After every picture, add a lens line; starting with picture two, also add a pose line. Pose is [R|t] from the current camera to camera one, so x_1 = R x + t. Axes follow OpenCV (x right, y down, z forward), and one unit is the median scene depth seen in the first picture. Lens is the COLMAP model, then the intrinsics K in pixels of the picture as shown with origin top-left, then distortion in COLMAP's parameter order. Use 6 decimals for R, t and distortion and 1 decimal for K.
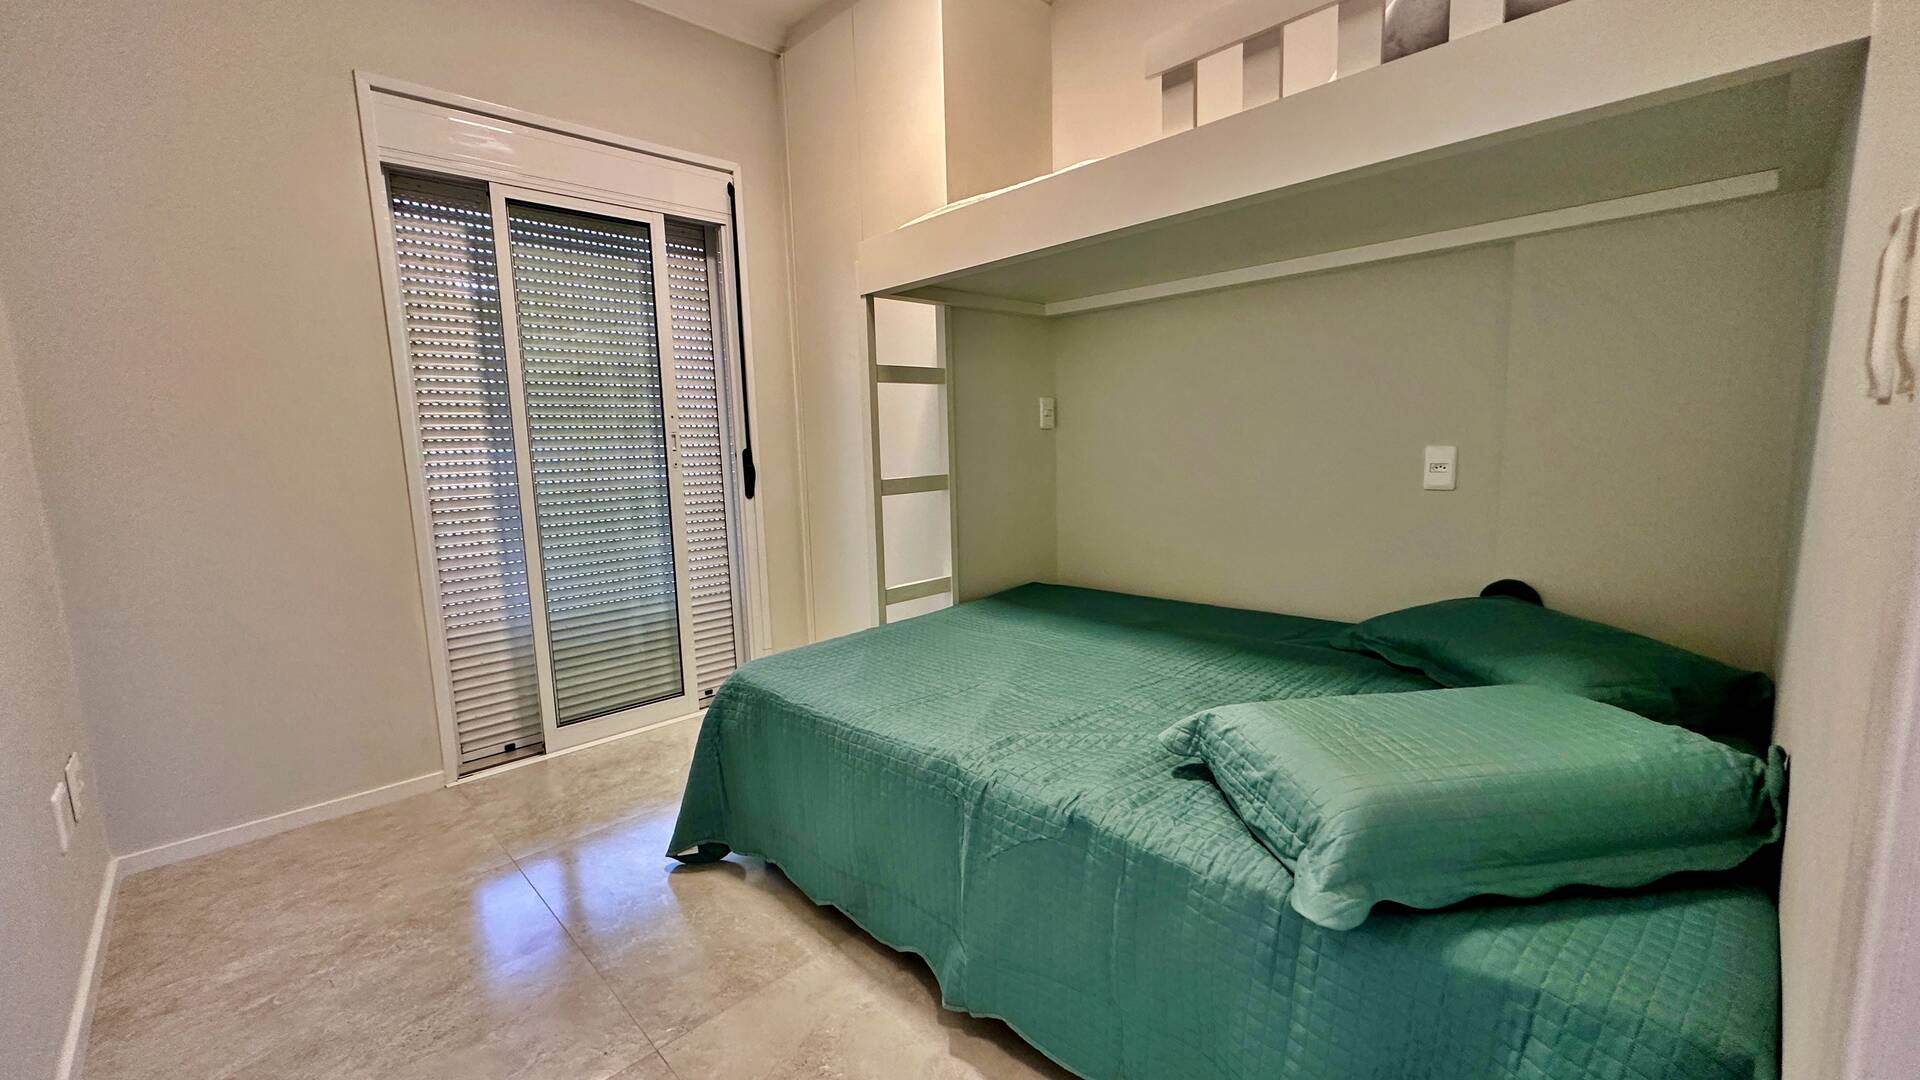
lens RADIAL K [[766.7, 0, 961.9], [0, 766.7, 541.6], [0, 0, 1]] dist [-0.003715, 0.001026]
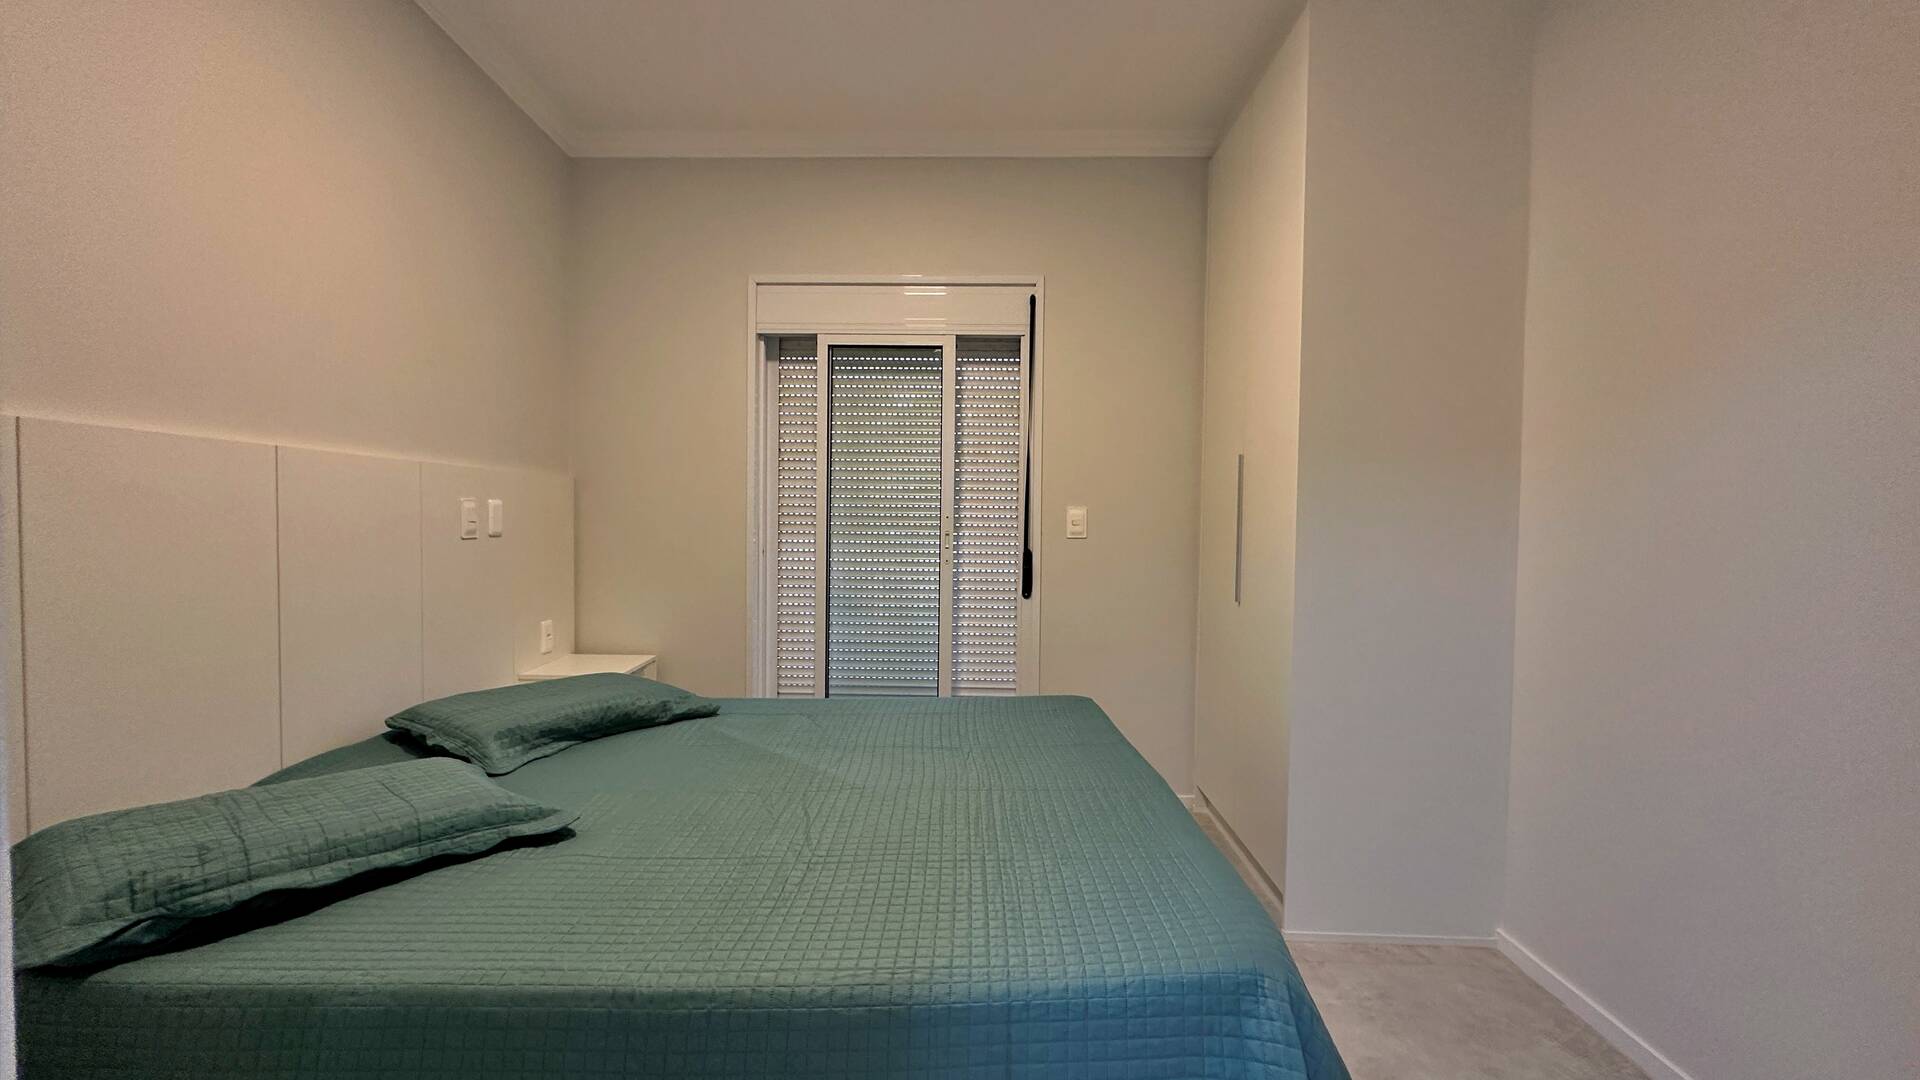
lens RADIAL K [[766.7, 0, 960.0], [0, 766.7, 537.5], [0, 0, 1]] dist [-0.003715, 0.001026]
pose [[0.681901, 0.047333, -0.729911, 0.692257], [-0.136444, 0.988619, -0.063360, -0.106929], [0.718606, 0.142798, 0.680599, 0.455842]]
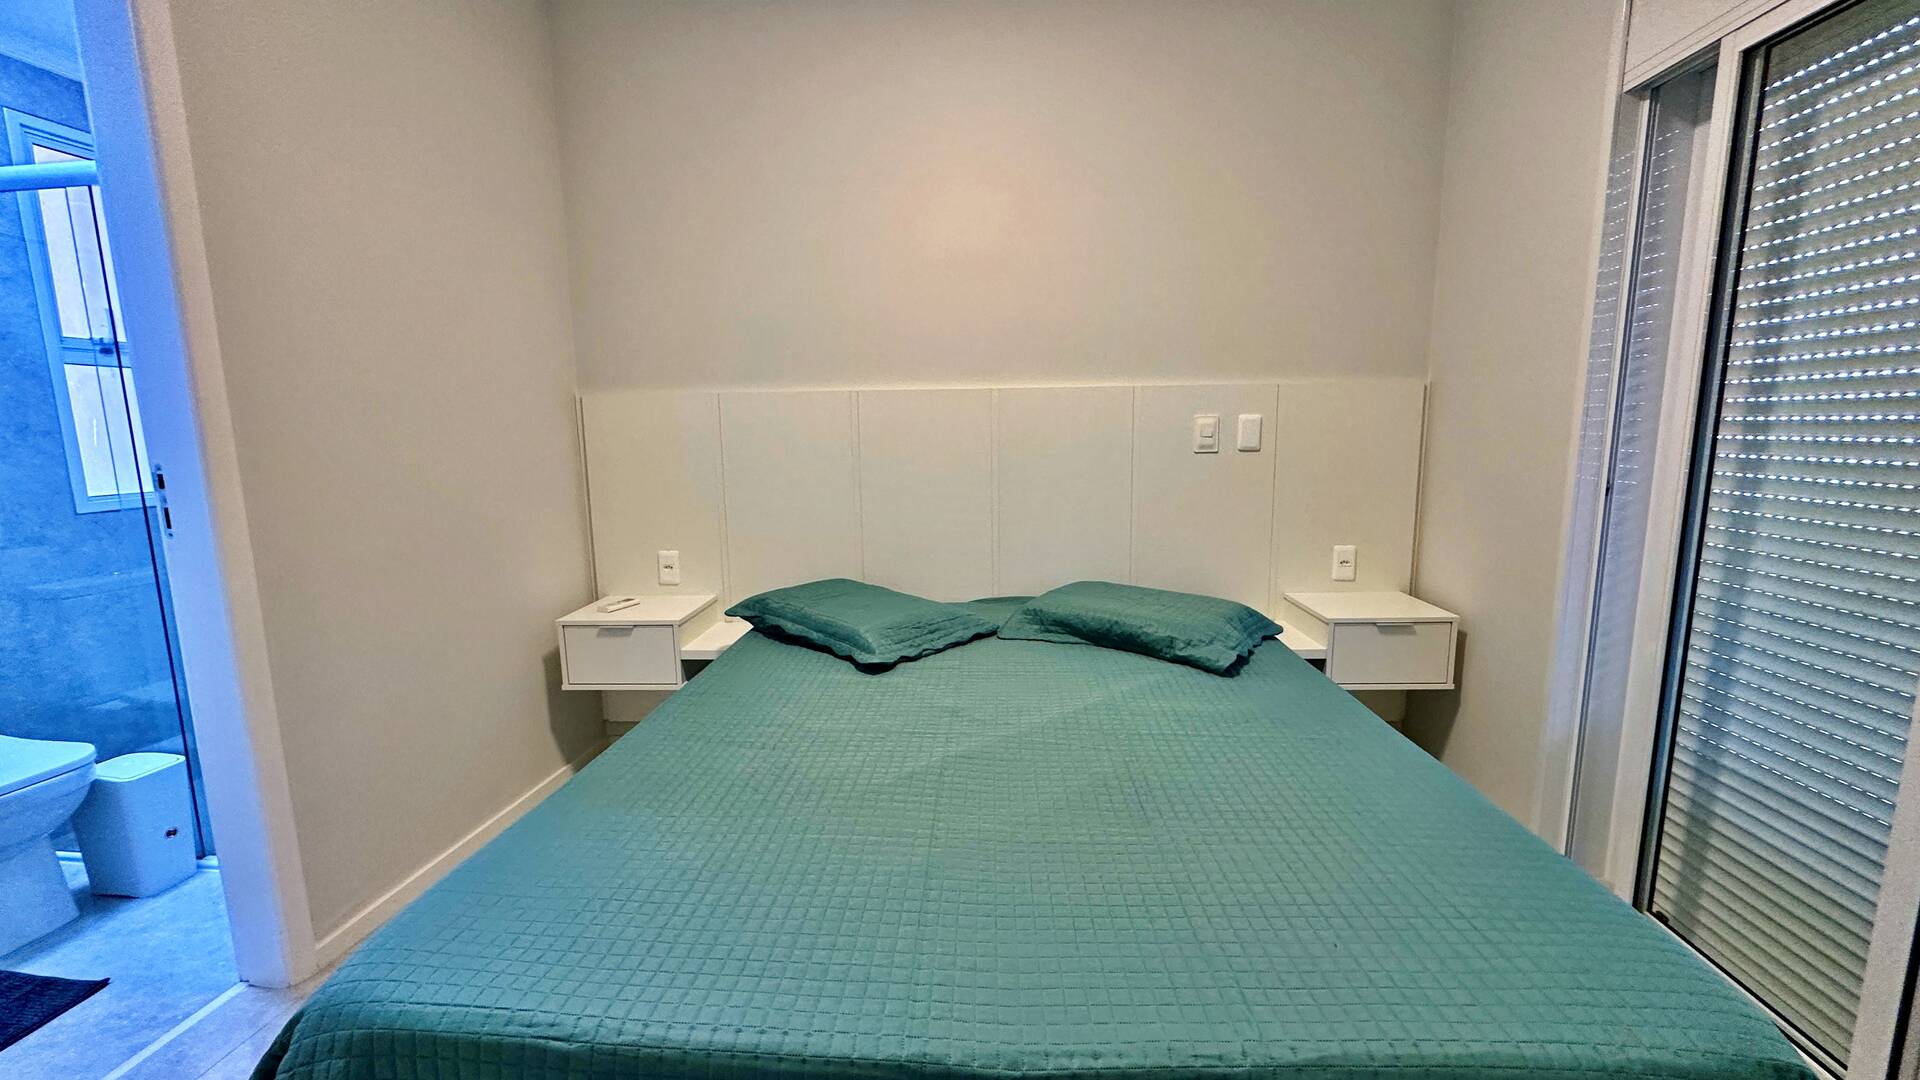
lens RADIAL K [[766.7, 0, 953.3], [0, 766.7, 542.5], [0, 0, 1]] dist [-0.003715, 0.001026]
pose [[-0.781244, 0.126990, -0.611173, 0.397110], [-0.063789, 0.957722, 0.280536, -0.292326], [0.620958, 0.258153, -0.740113, 1.613004]]
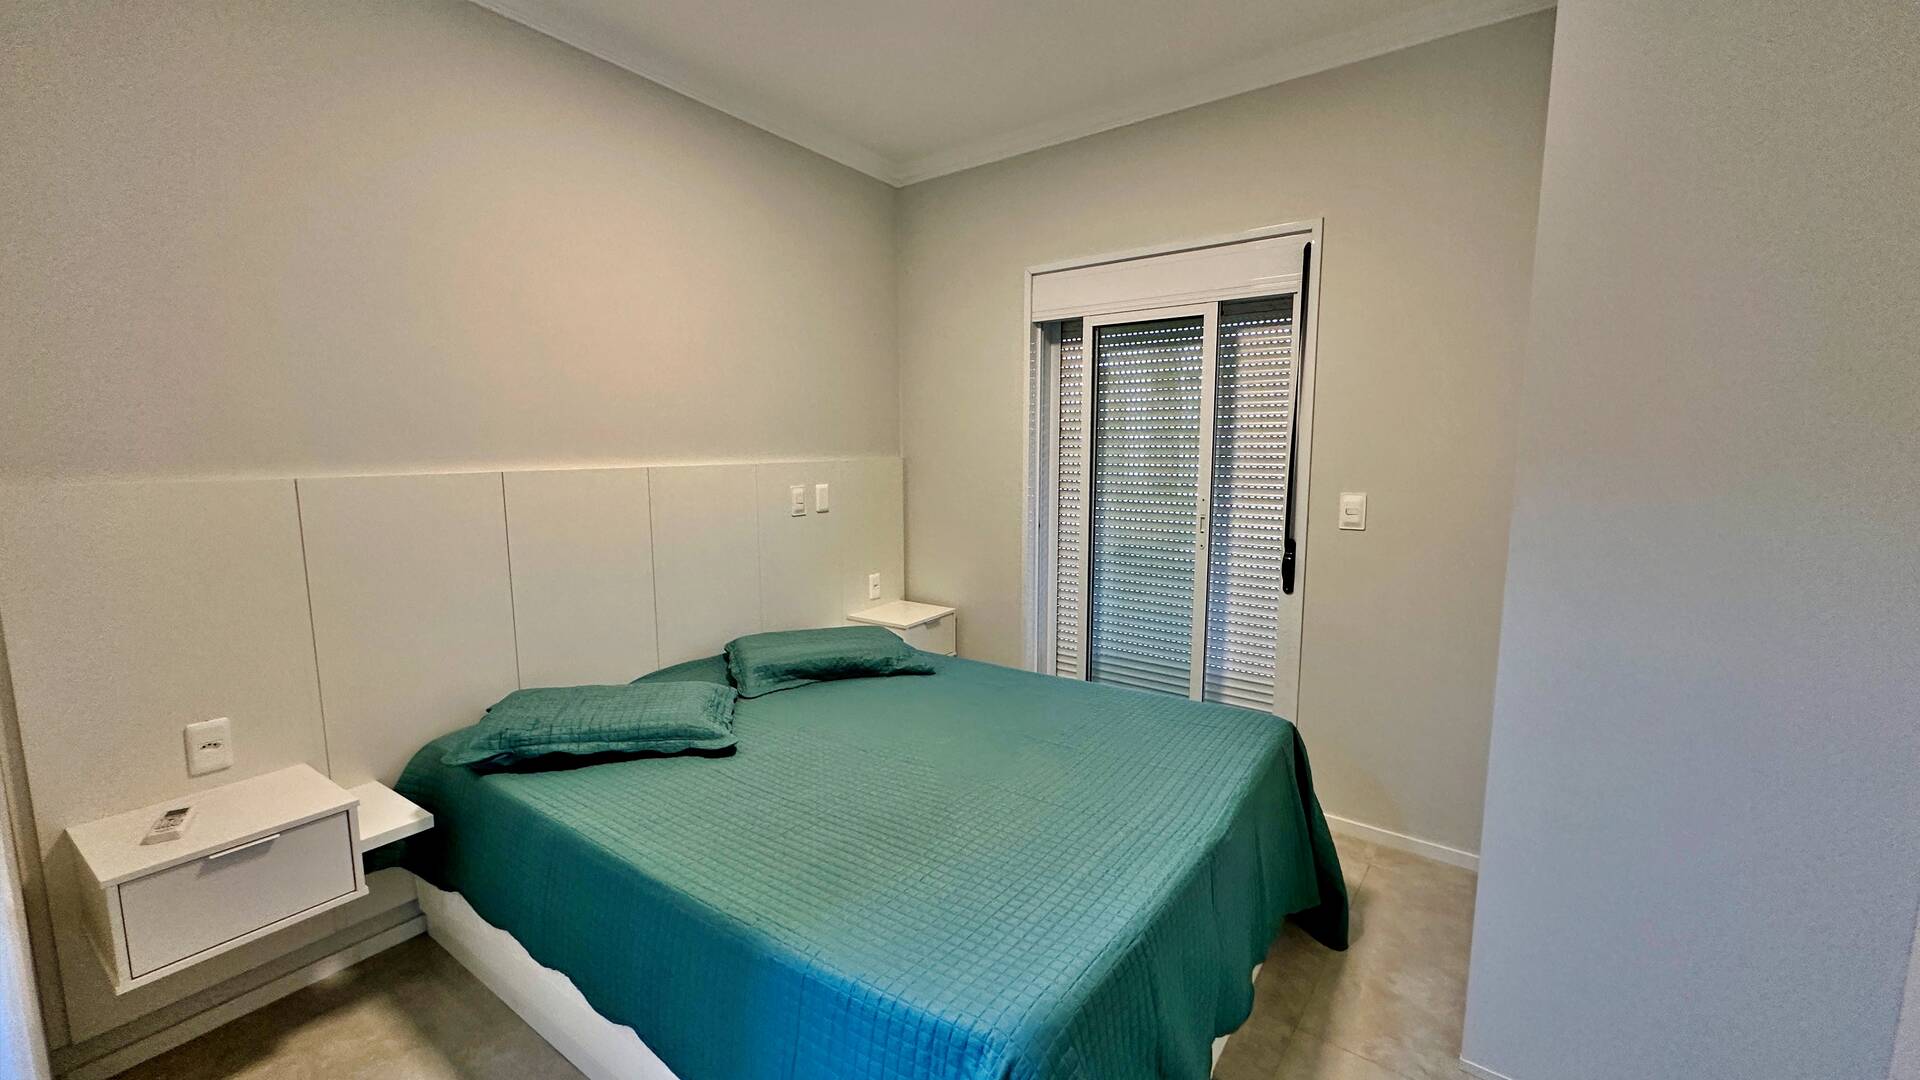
lens RADIAL K [[766.7, 0, 960.7], [0, 766.7, 538.2], [0, 0, 1]] dist [-0.003715, 0.001026]
pose [[0.118708, 0.143818, -0.982459, 0.975096], [-0.150000, 0.980697, 0.125436, -0.312459], [0.981534, 0.132479, 0.137989, 0.899646]]
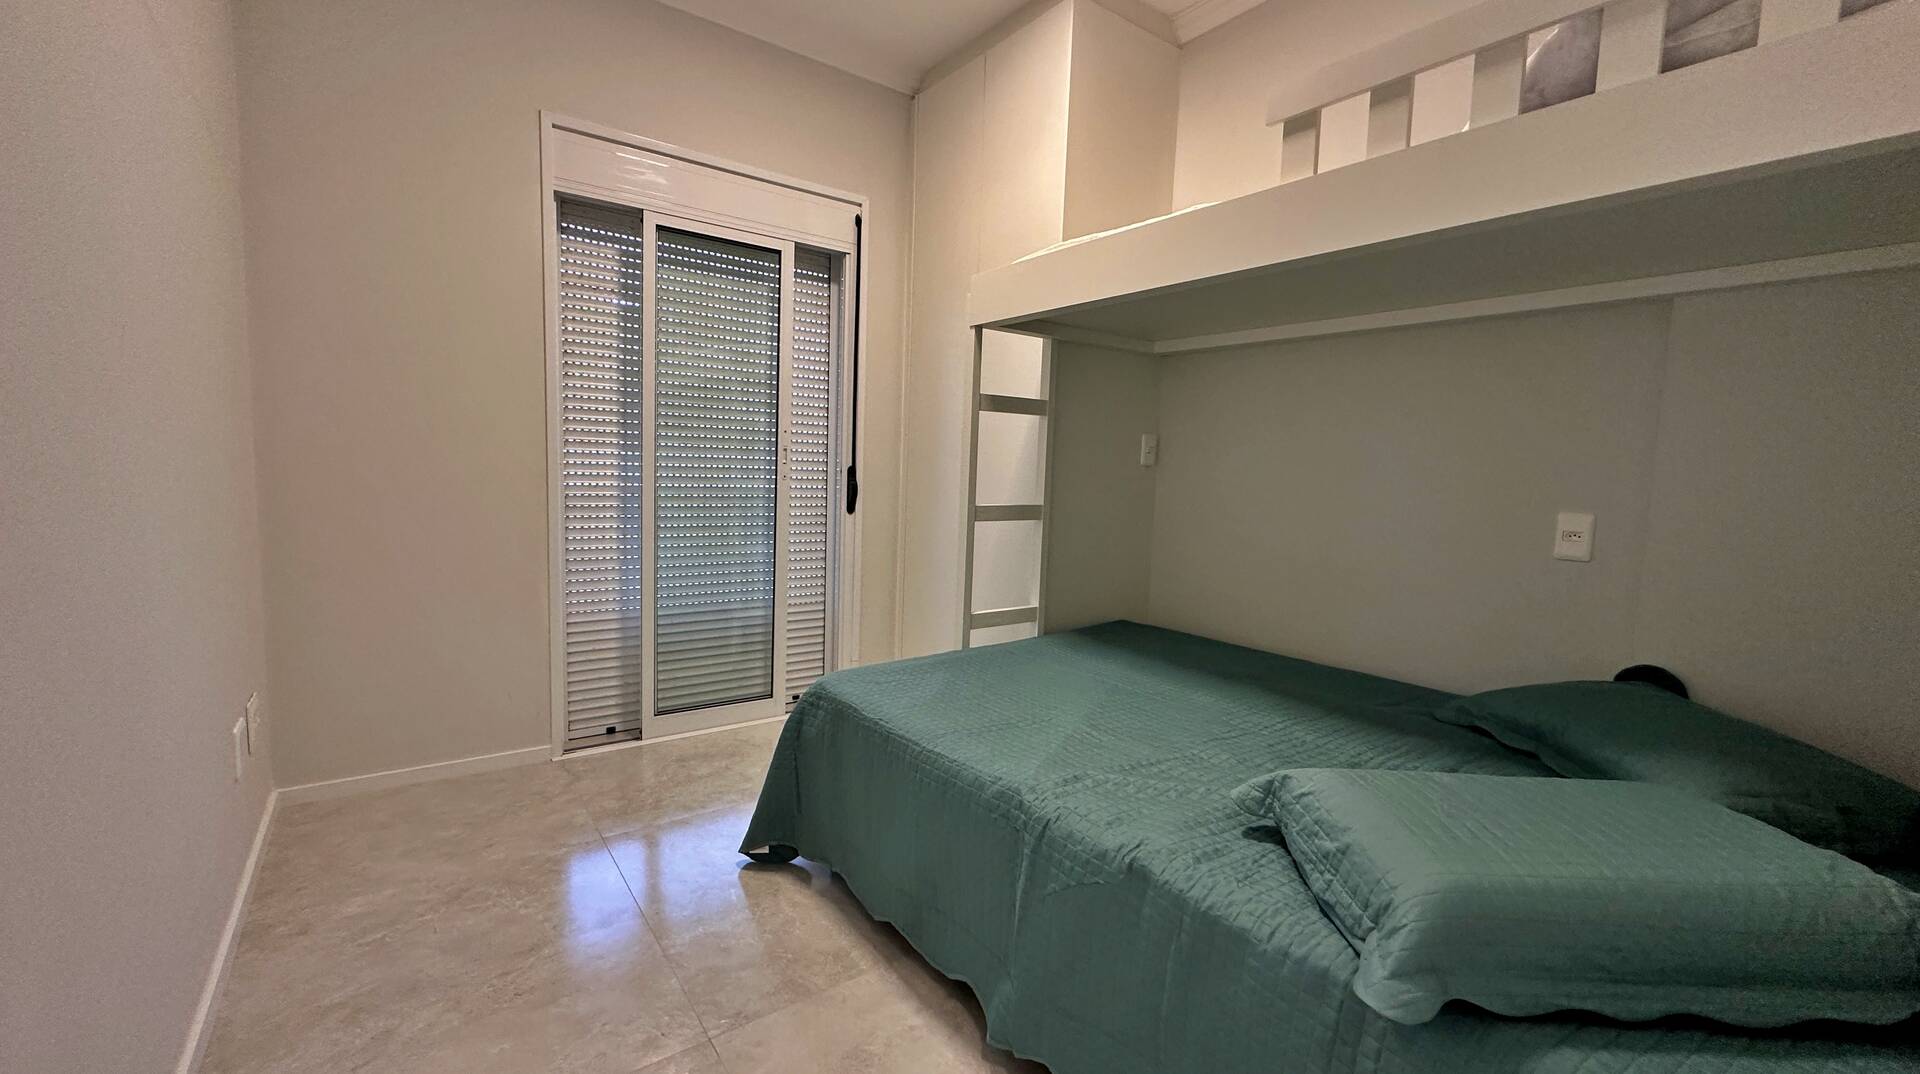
lens RADIAL K [[766.7, 0, 960.7], [0, 766.7, 535.5], [0, 0, 1]] dist [-0.003715, 0.001026]
pose [[0.988447, 0.076870, -0.130630, 0.014425], [-0.082205, 0.995967, -0.035941, -0.003924], [0.127340, 0.046264, 0.990780, -0.010598]]
